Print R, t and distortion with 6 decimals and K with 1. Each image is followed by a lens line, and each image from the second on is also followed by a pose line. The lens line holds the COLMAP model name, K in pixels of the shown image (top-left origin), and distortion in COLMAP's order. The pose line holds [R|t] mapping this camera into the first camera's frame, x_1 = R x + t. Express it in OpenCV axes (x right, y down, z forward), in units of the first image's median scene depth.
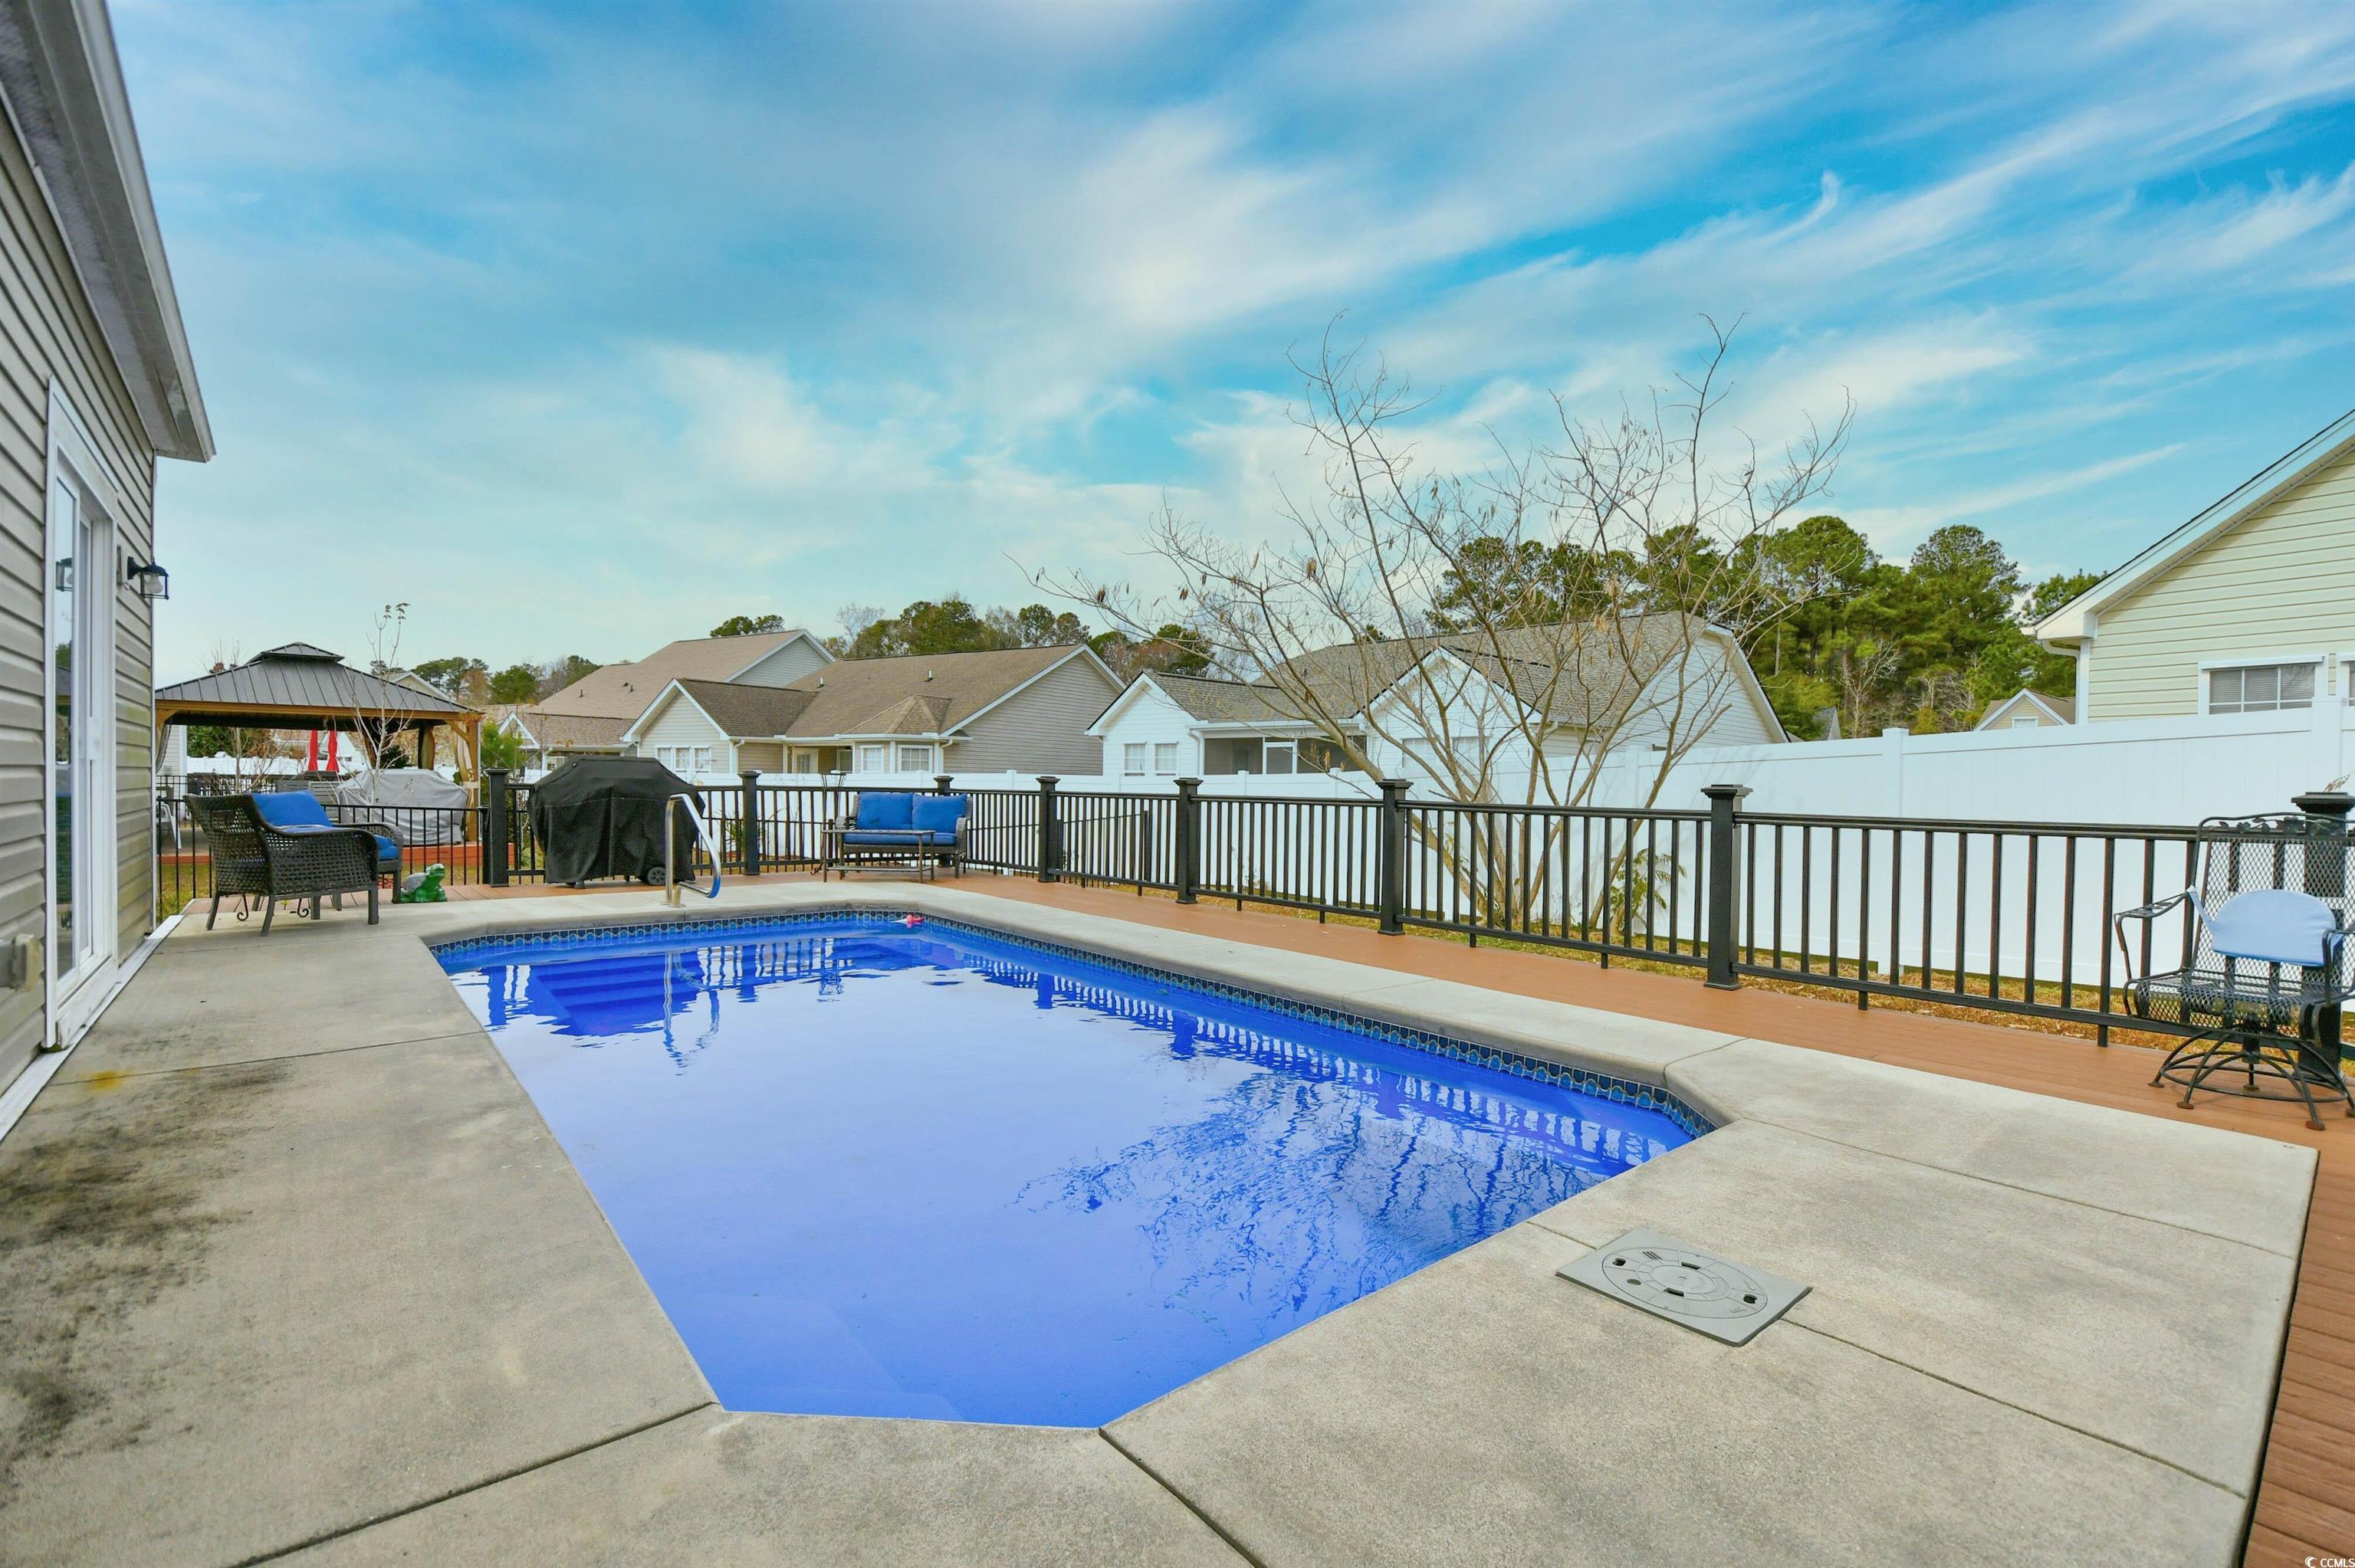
lens RADIAL K [[1030.8, 0, 1190.9], [0, 1030.8, 793.7], [0, 0, 1]] dist [0.019017, -0.023503]
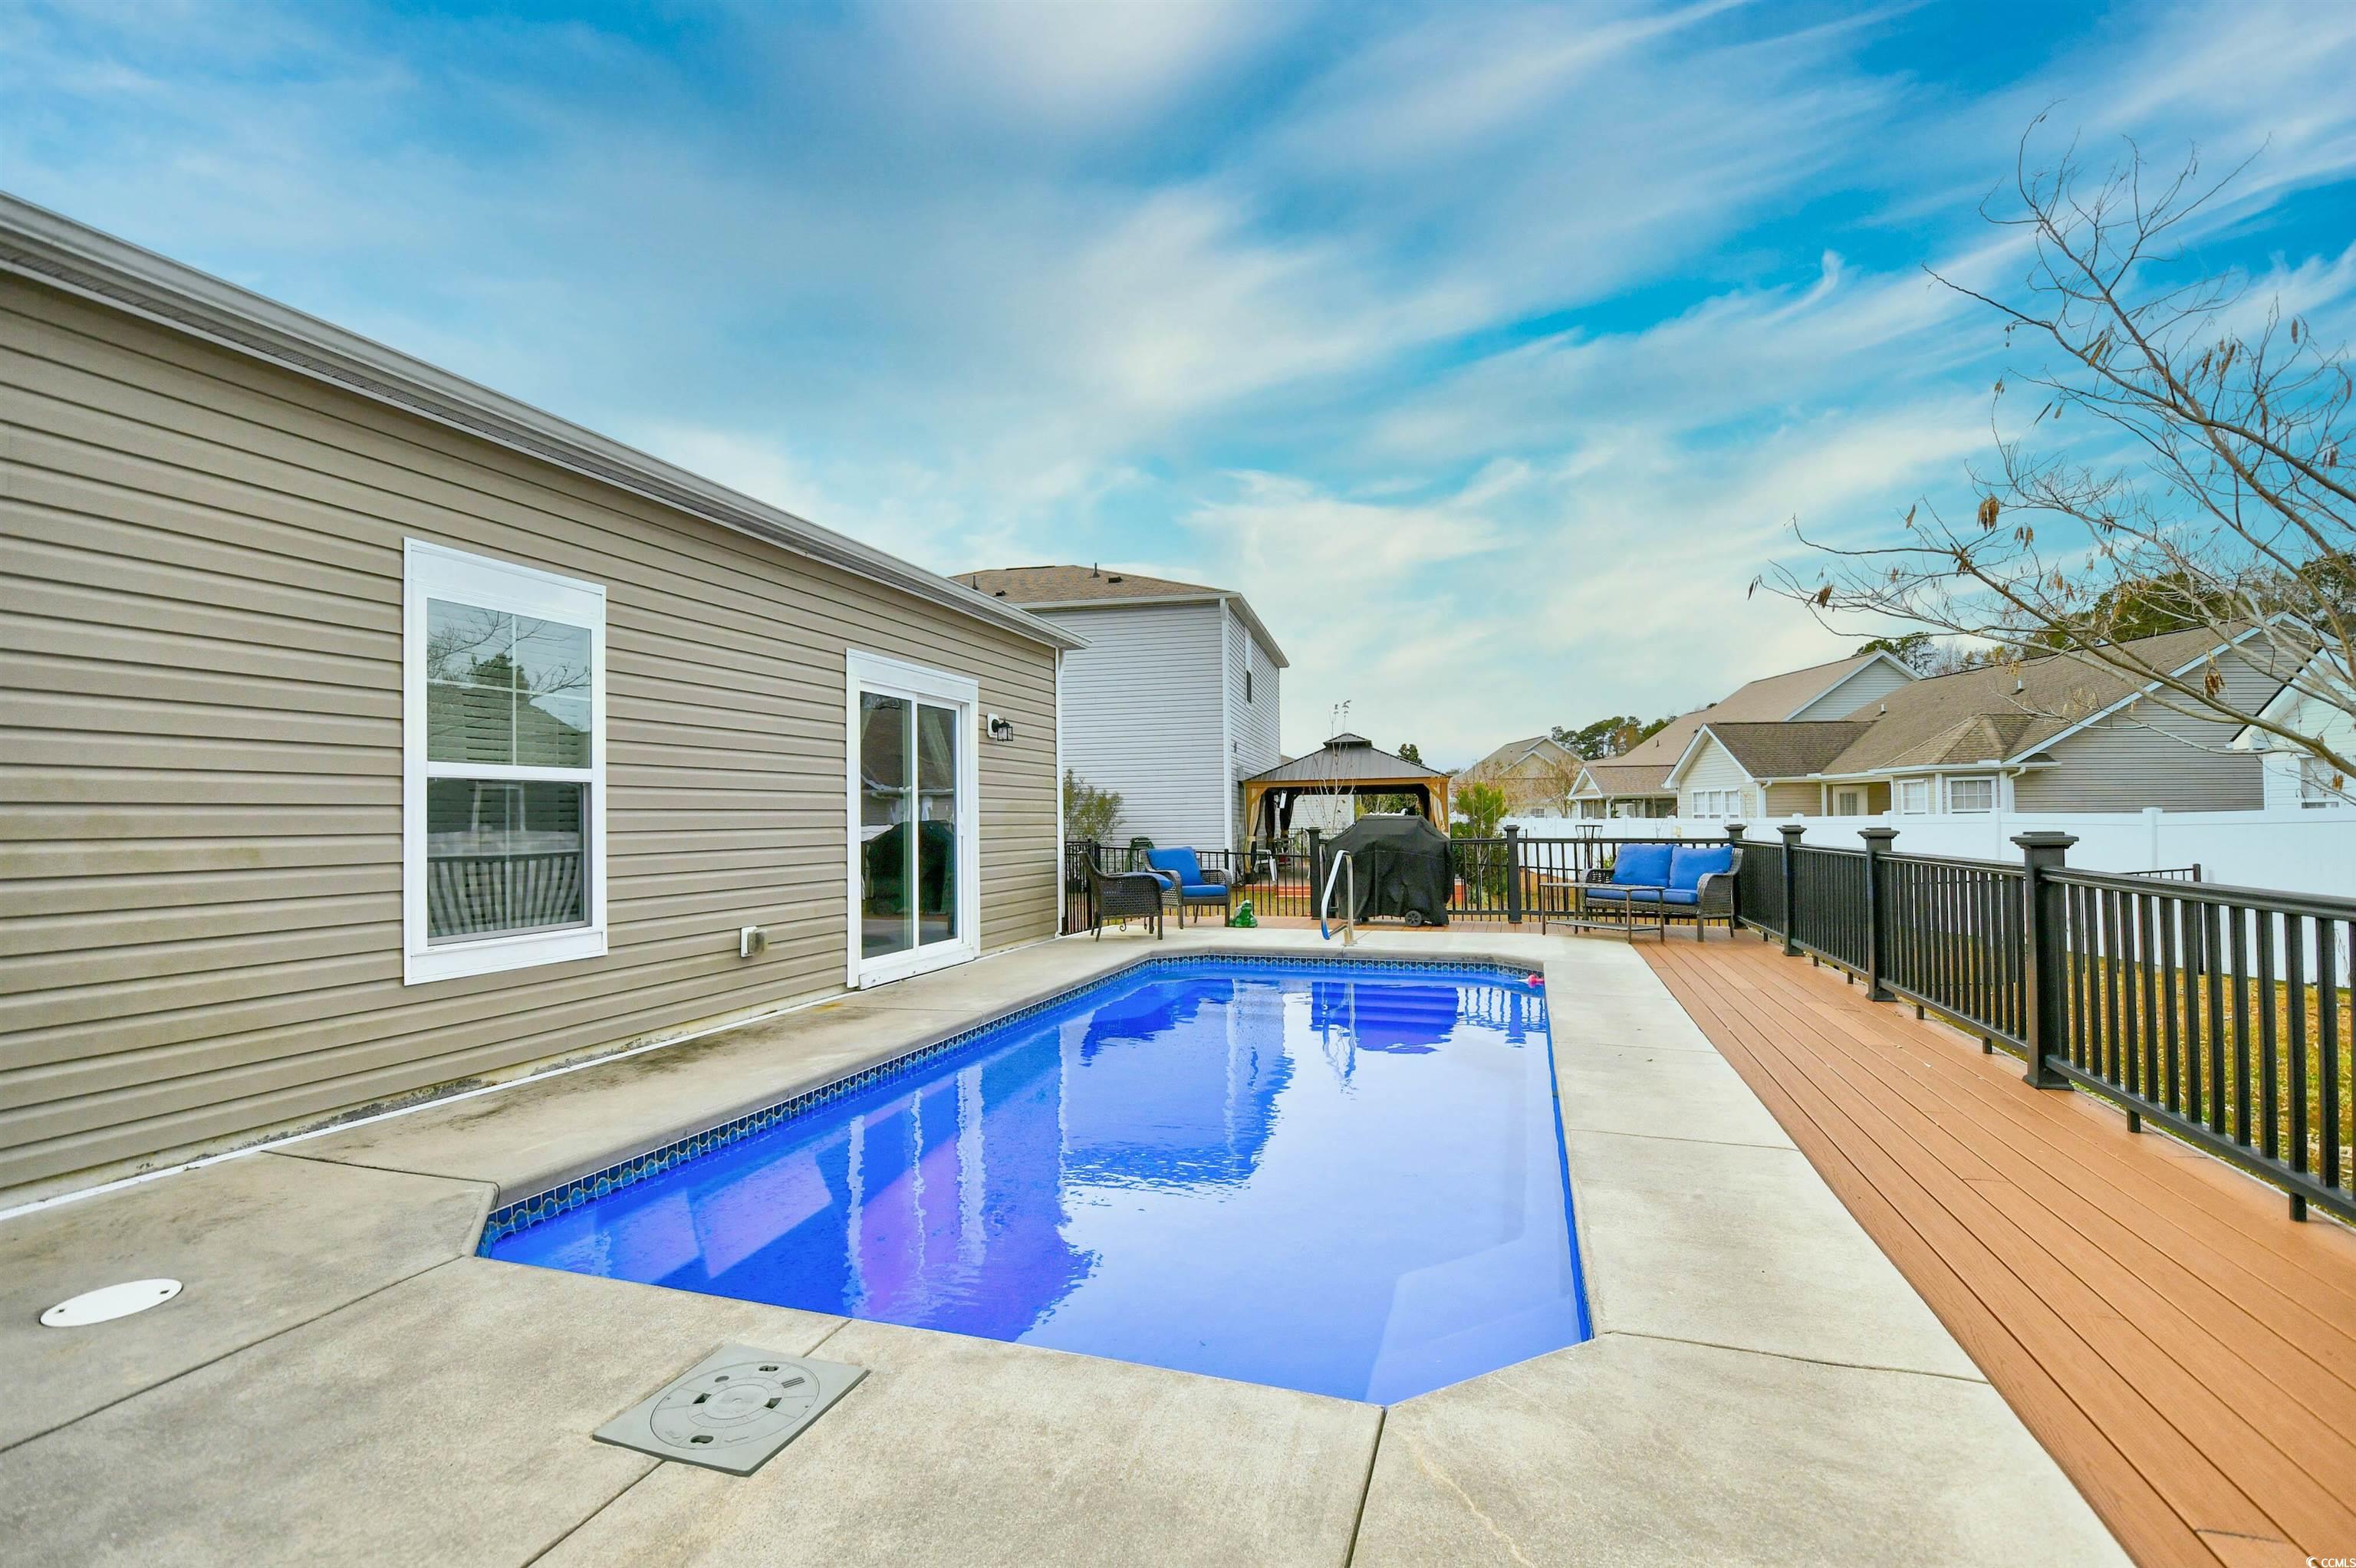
lens RADIAL K [[1031.3, 0, 1191.4], [0, 1031.3, 793.7], [0, 0, 1]] dist [0.019017, -0.023503]
pose [[0.521898, -0.043186, -0.851914, 0.340651], [0.009529, 0.998950, -0.044802, -0.010411], [0.852955, 0.015264, 0.521762, 0.188133]]
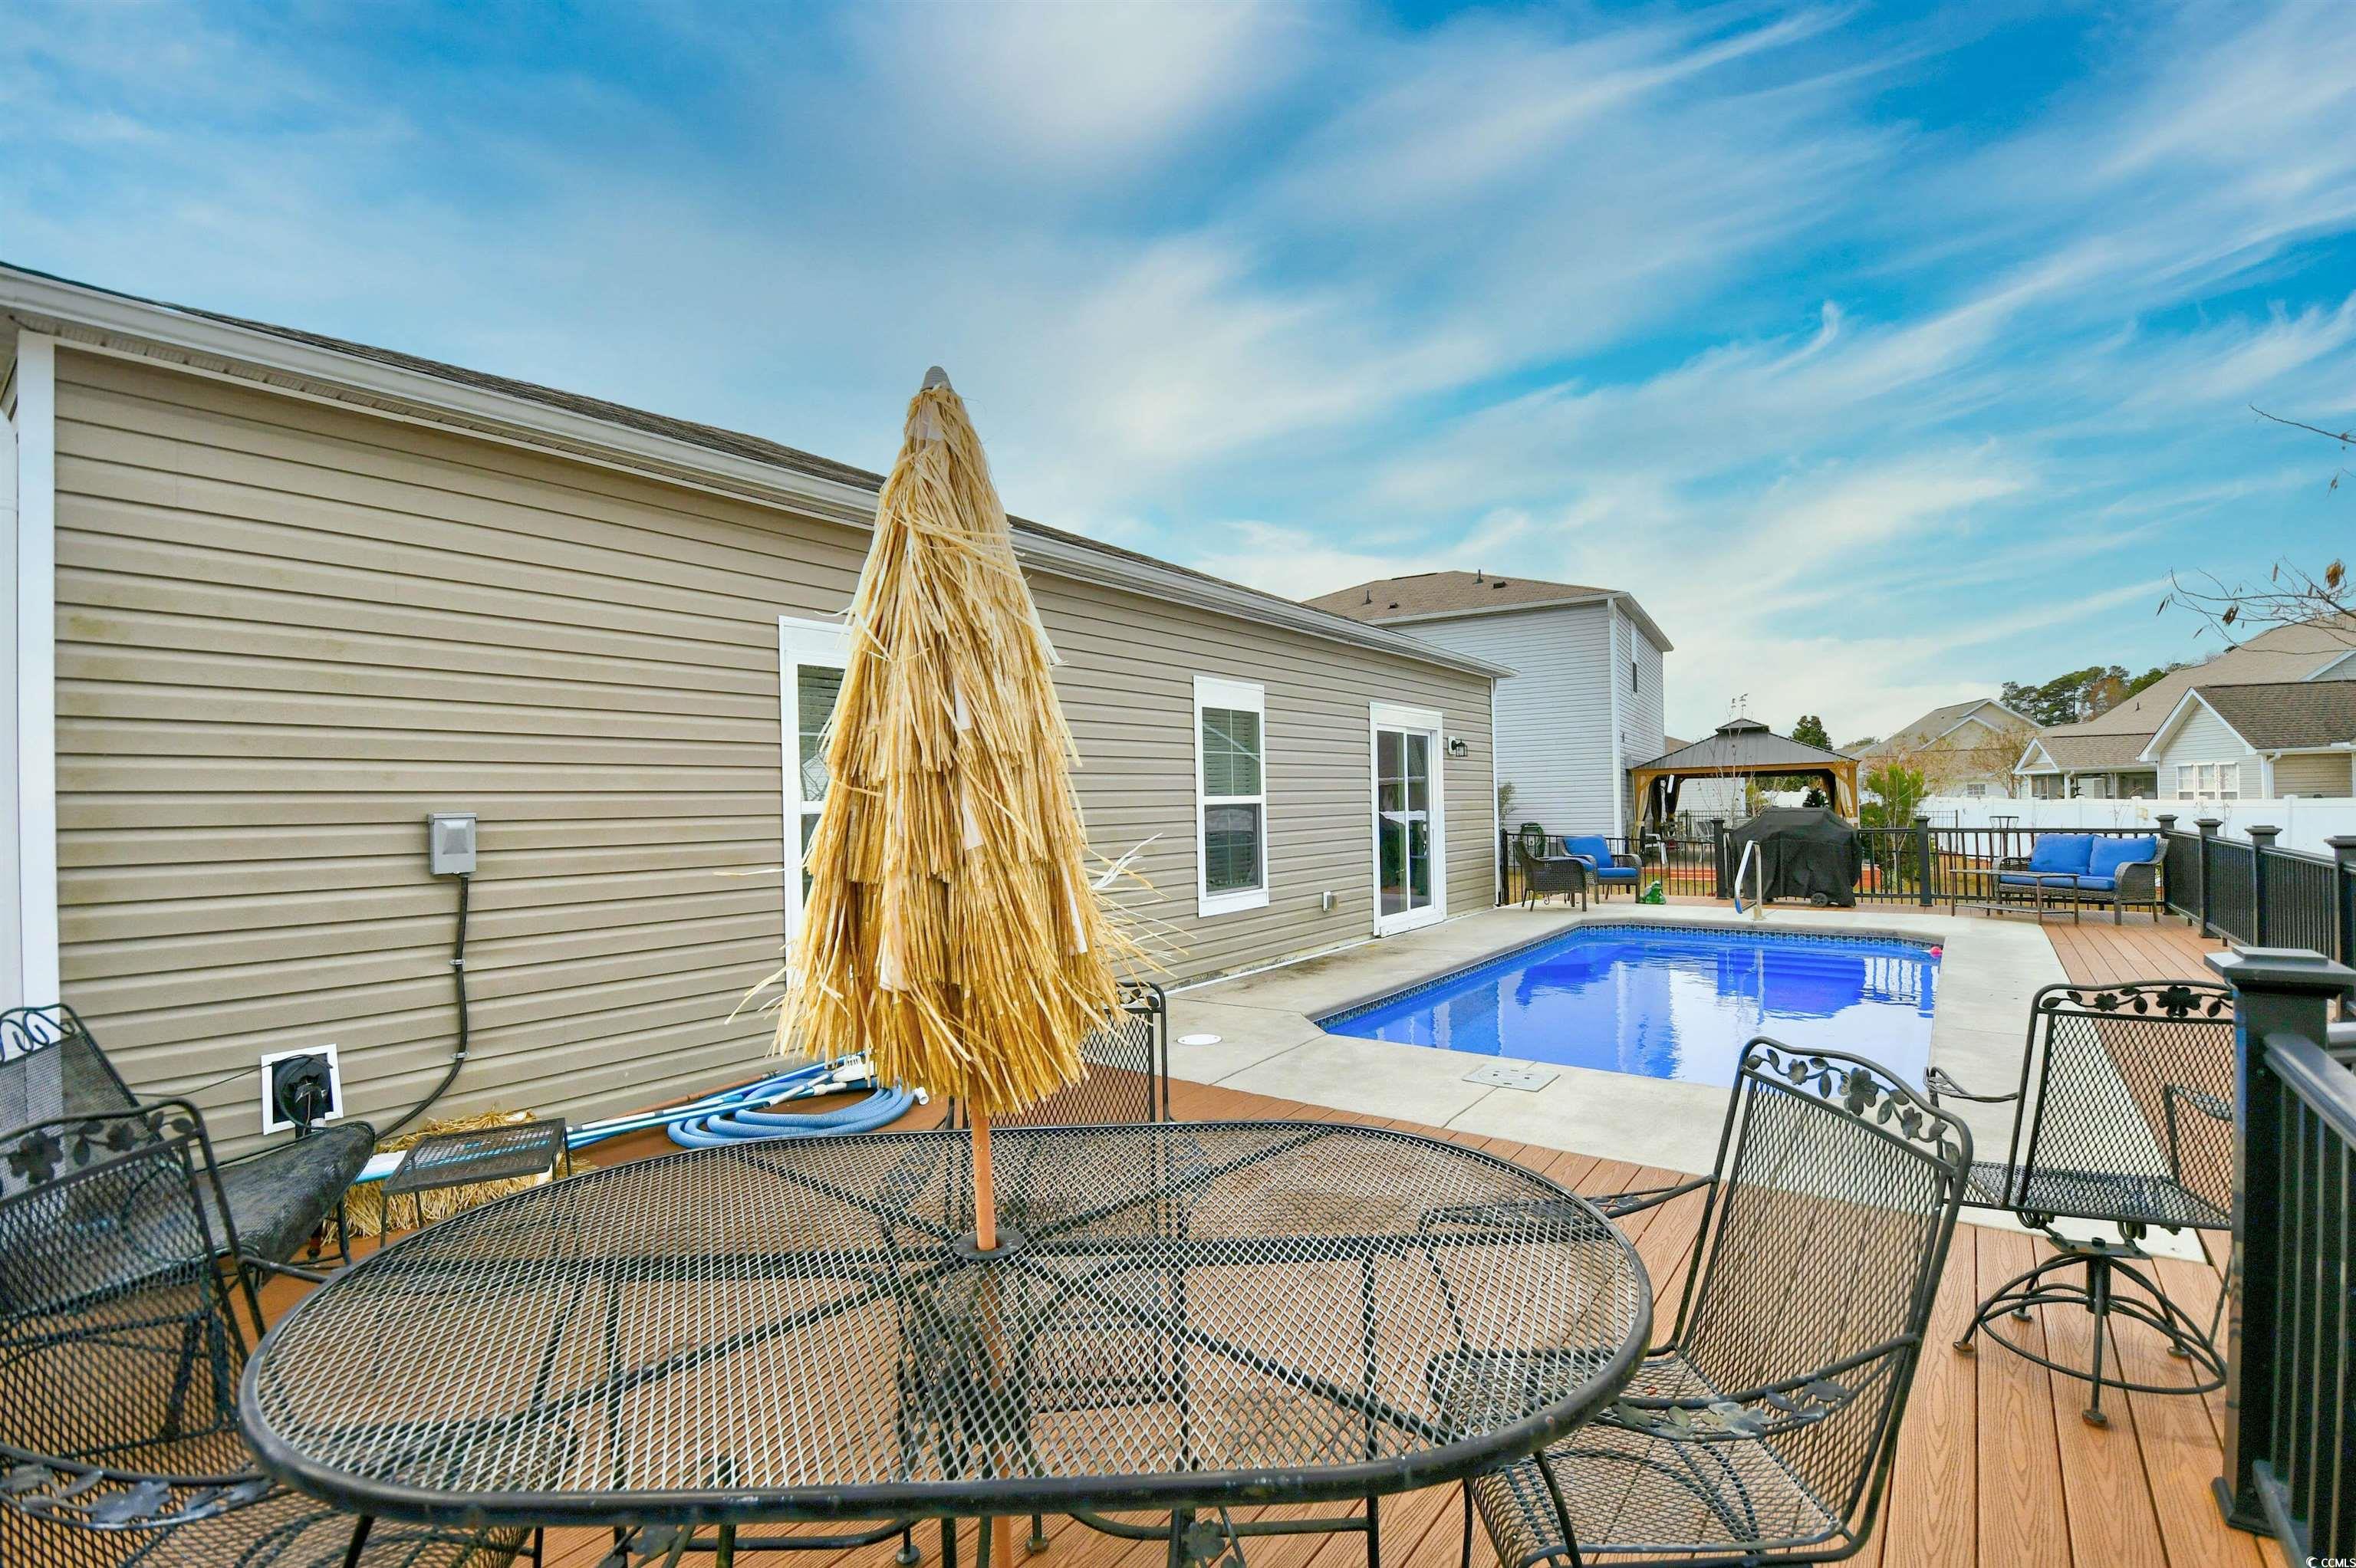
lens RADIAL K [[1031.3, 0, 1191.4], [0, 1031.3, 793.7], [0, 0, 1]] dist [0.019017, -0.023503]
pose [[0.216821, -0.030351, -0.975739, 0.586717], [0.012610, 0.999520, -0.028289, -0.026895], [0.976130, -0.006170, 0.217100, -0.050826]]
